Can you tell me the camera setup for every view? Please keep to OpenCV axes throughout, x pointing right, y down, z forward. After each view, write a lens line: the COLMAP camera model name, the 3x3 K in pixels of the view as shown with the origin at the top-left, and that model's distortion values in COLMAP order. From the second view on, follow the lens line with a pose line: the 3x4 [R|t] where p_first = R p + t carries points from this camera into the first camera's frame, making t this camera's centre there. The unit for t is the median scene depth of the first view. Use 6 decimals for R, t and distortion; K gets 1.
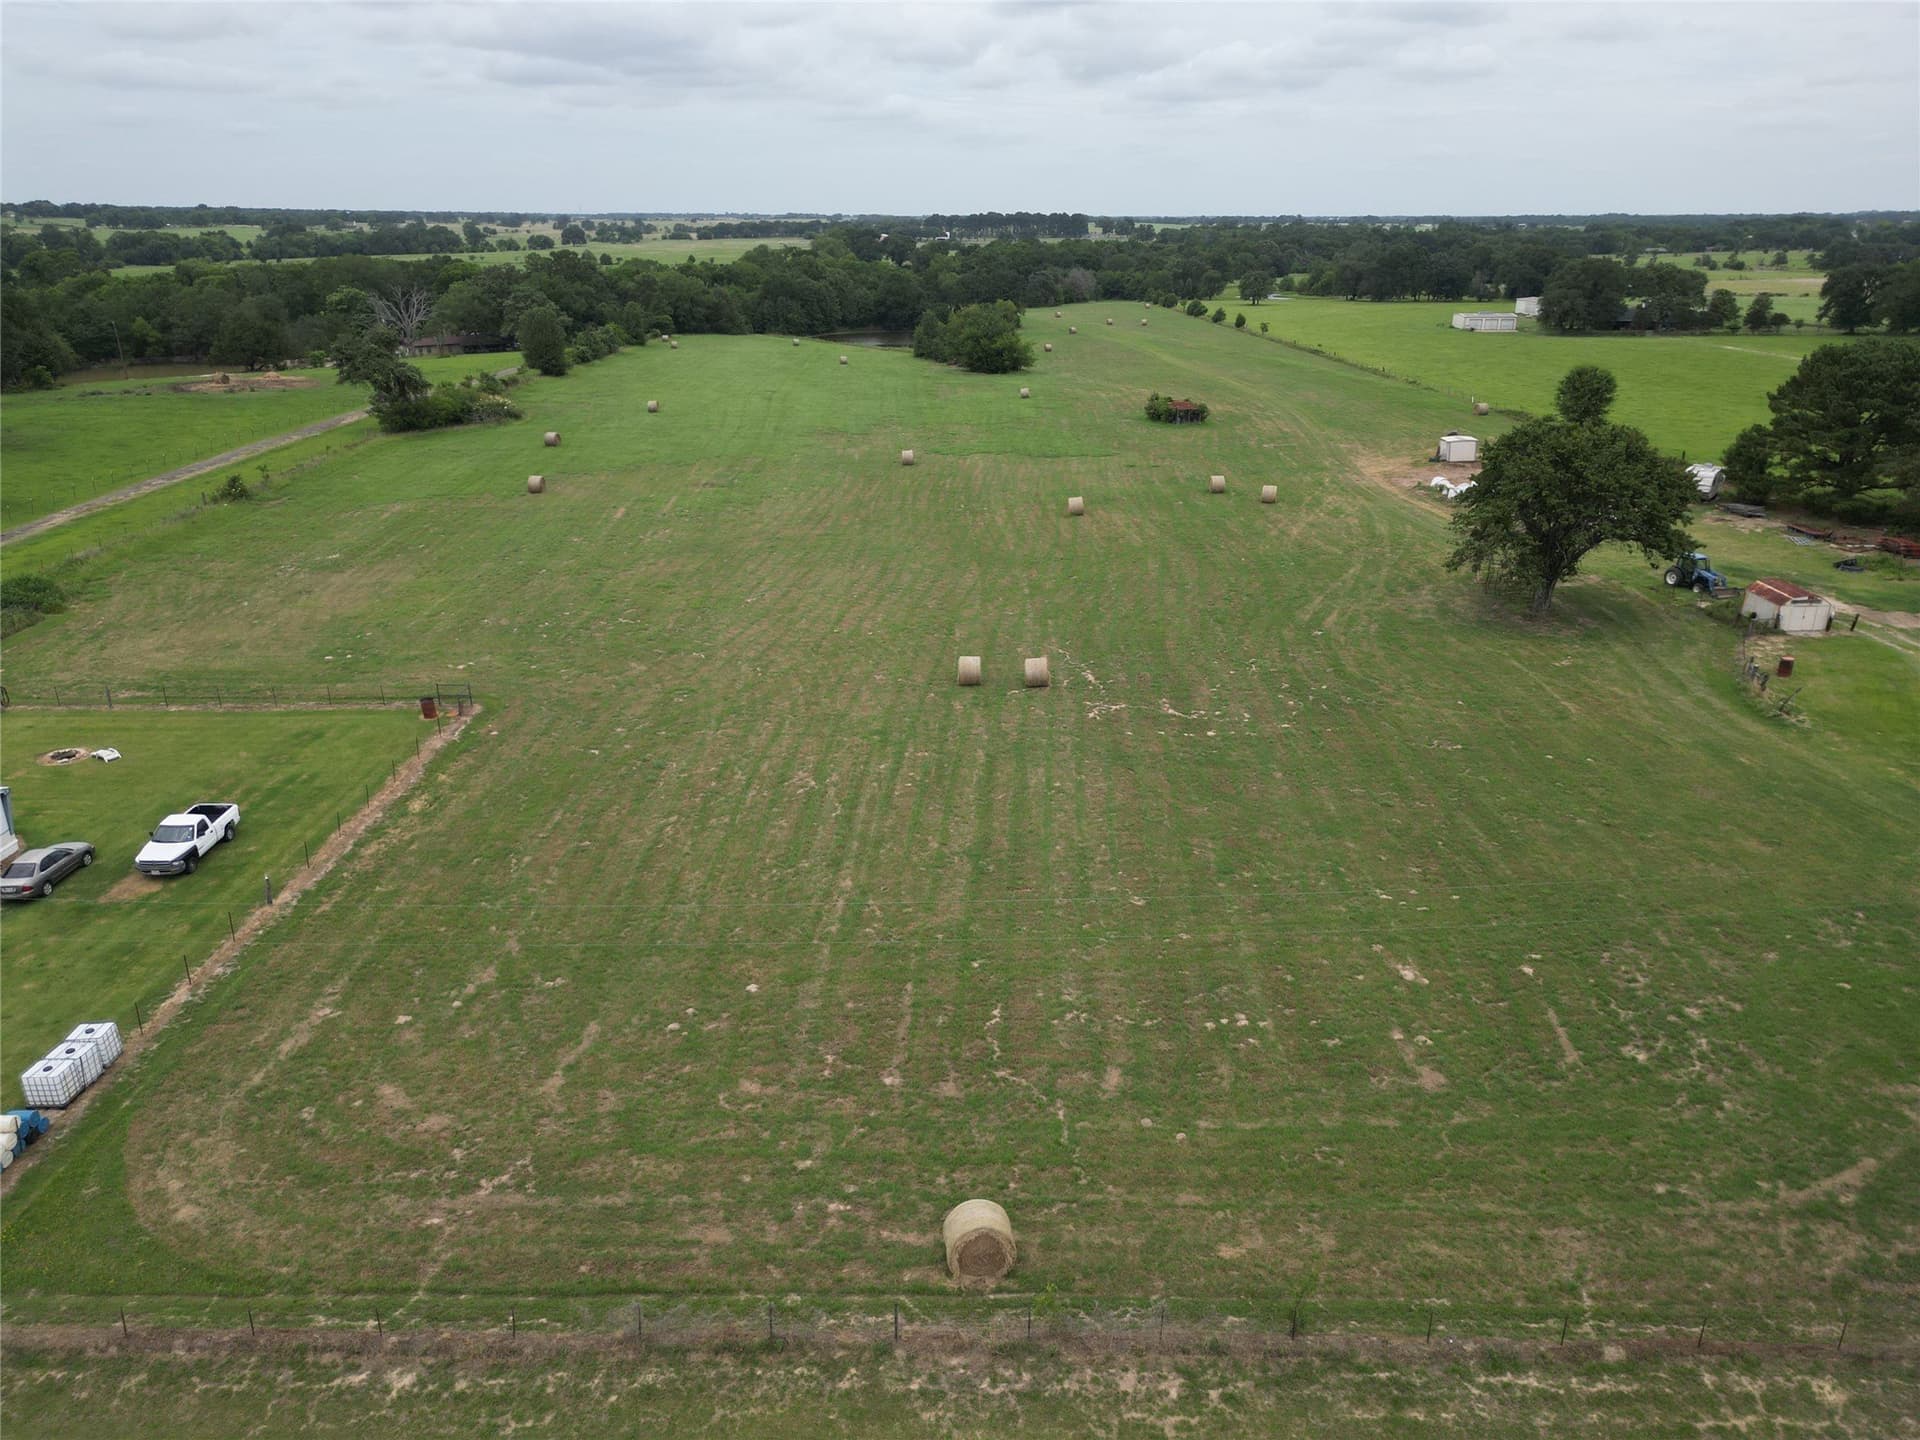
lens RADIAL K [[1338.6, 0, 956.0], [0, 1338.6, 724.3], [0, 0, 1]] dist [0.076004, -0.073950]
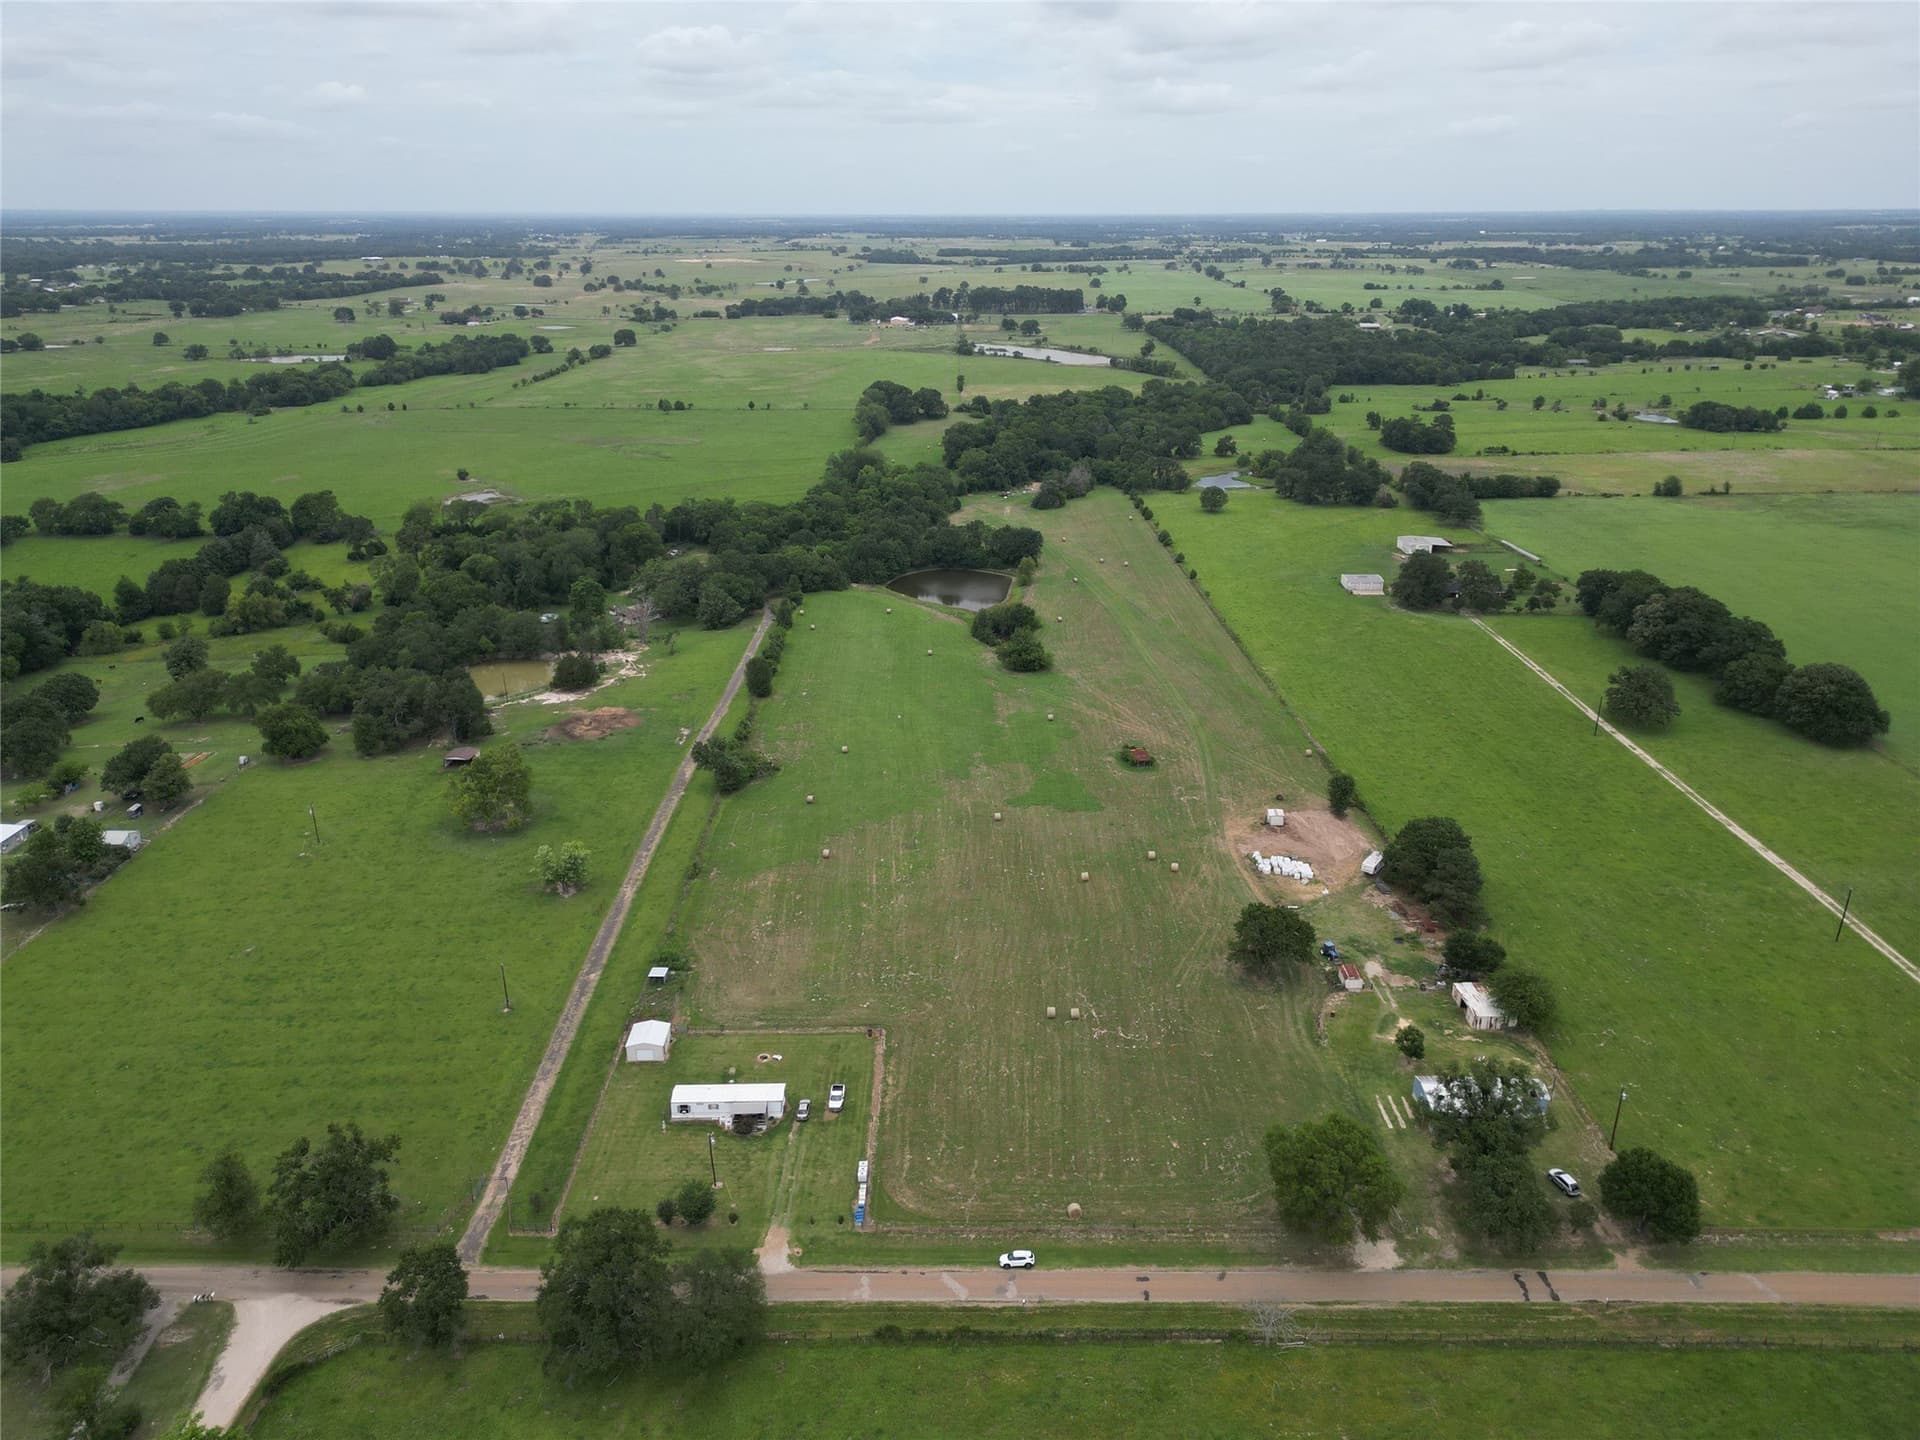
lens RADIAL K [[1355.9, 0, 955.9], [0, 1355.9, 694.7], [0, 0, 1]] dist [0.062030, -0.050555]
pose [[0.999977, -0.006340, 0.002315, -0.319671], [0.006373, 0.999877, -0.014360, -1.109493], [-0.002224, 0.014374, 0.999894, -3.105533]]
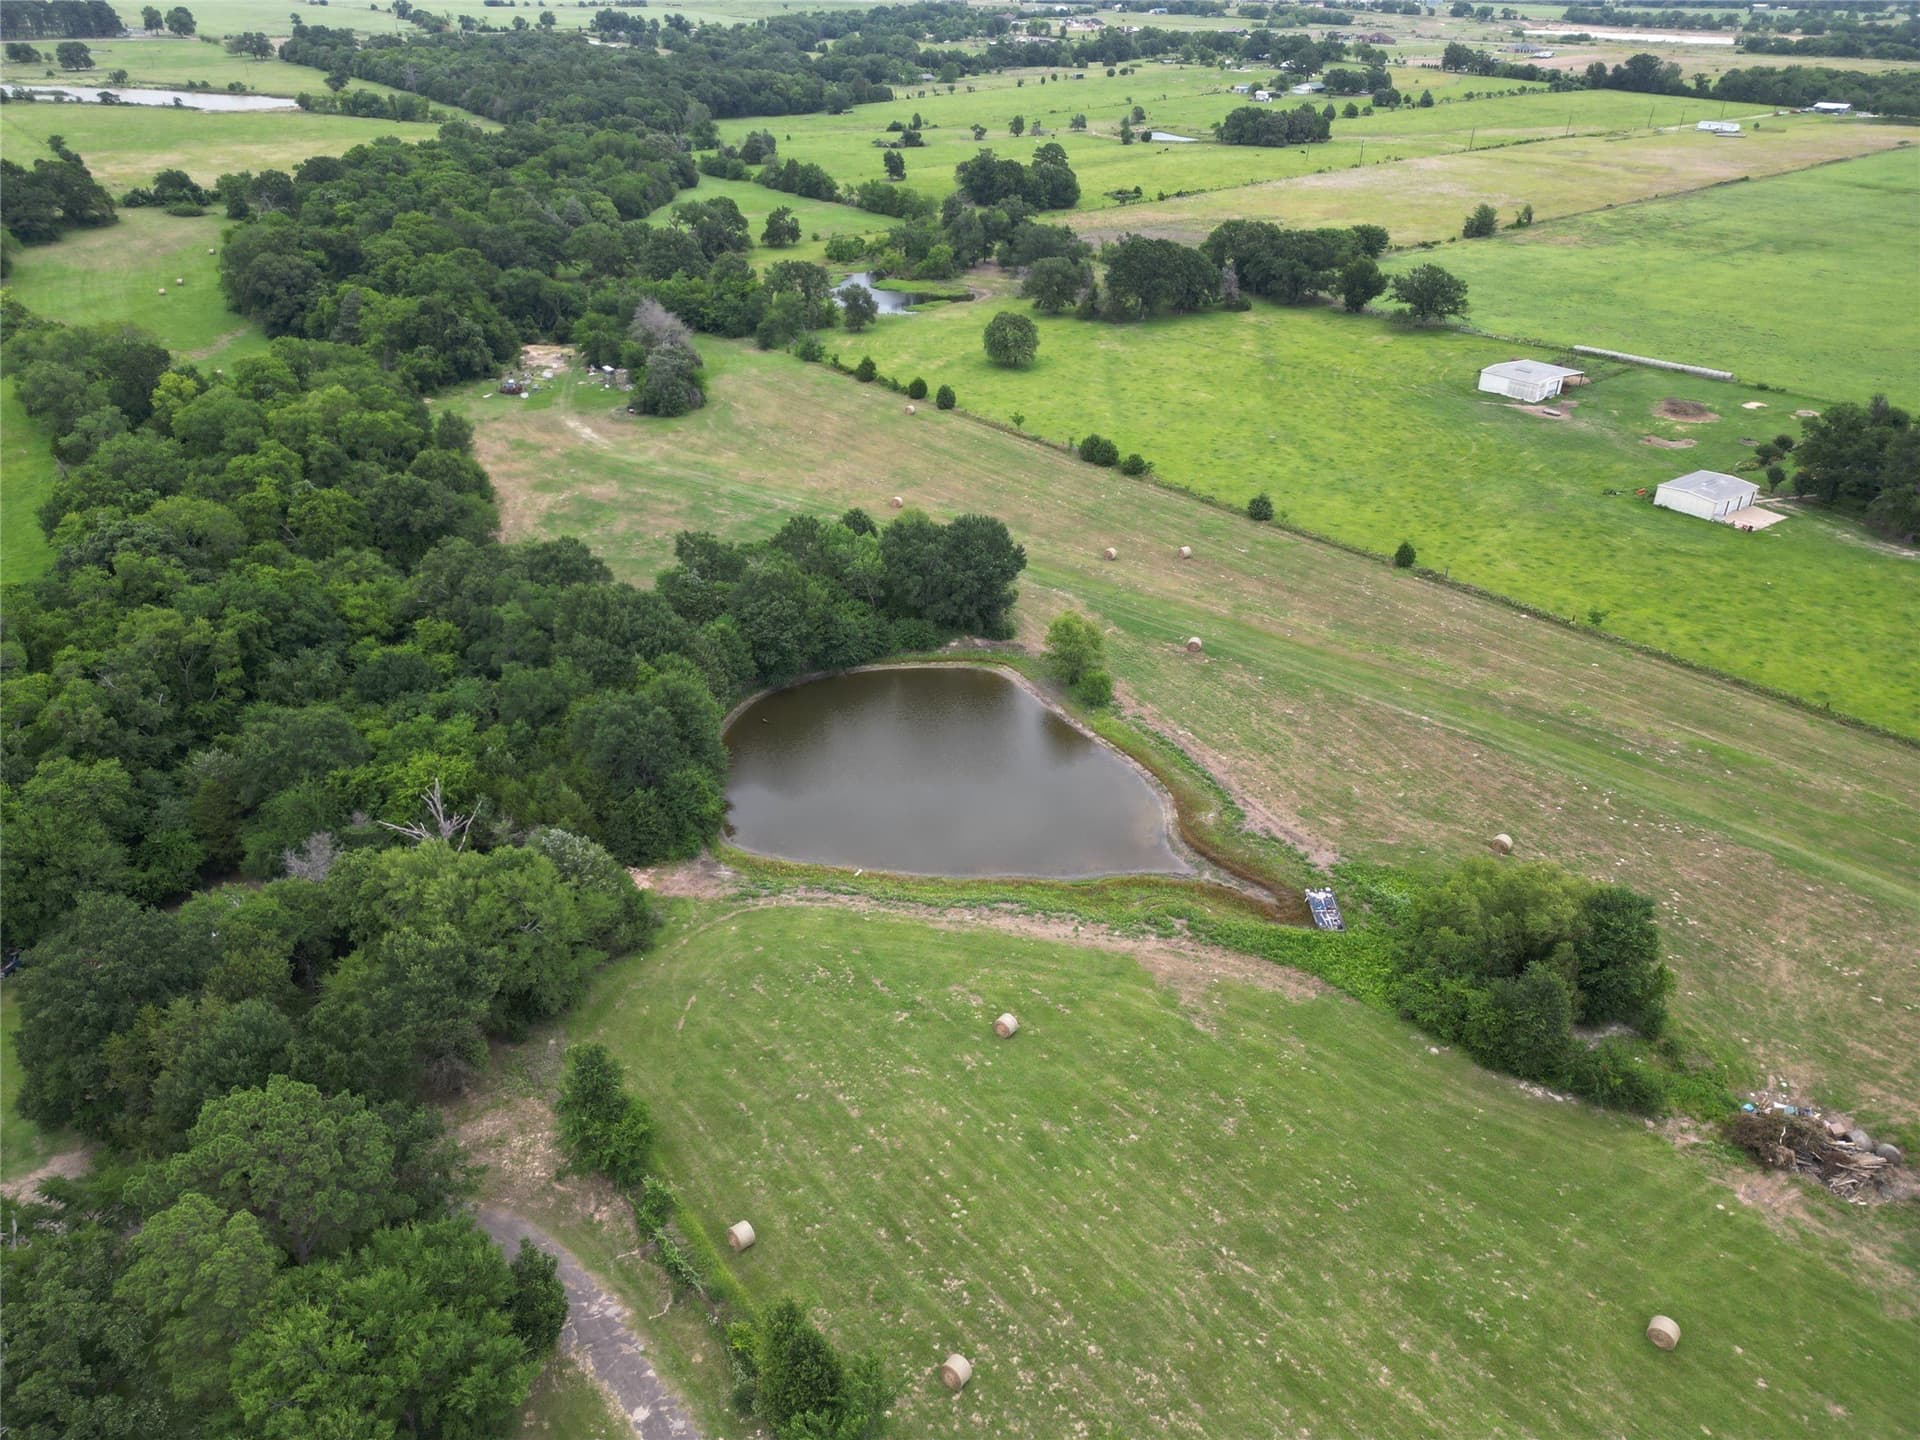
lens RADIAL K [[1355.9, 0, 955.9], [0, 1355.9, 694.7], [0, 0, 1]] dist [0.062030, -0.050555]
pose [[0.782334, -0.296328, 0.547854, -2.018598], [0.212946, 0.953825, 0.211827, -2.960695], [-0.585327, -0.049056, 0.809312, 4.726065]]
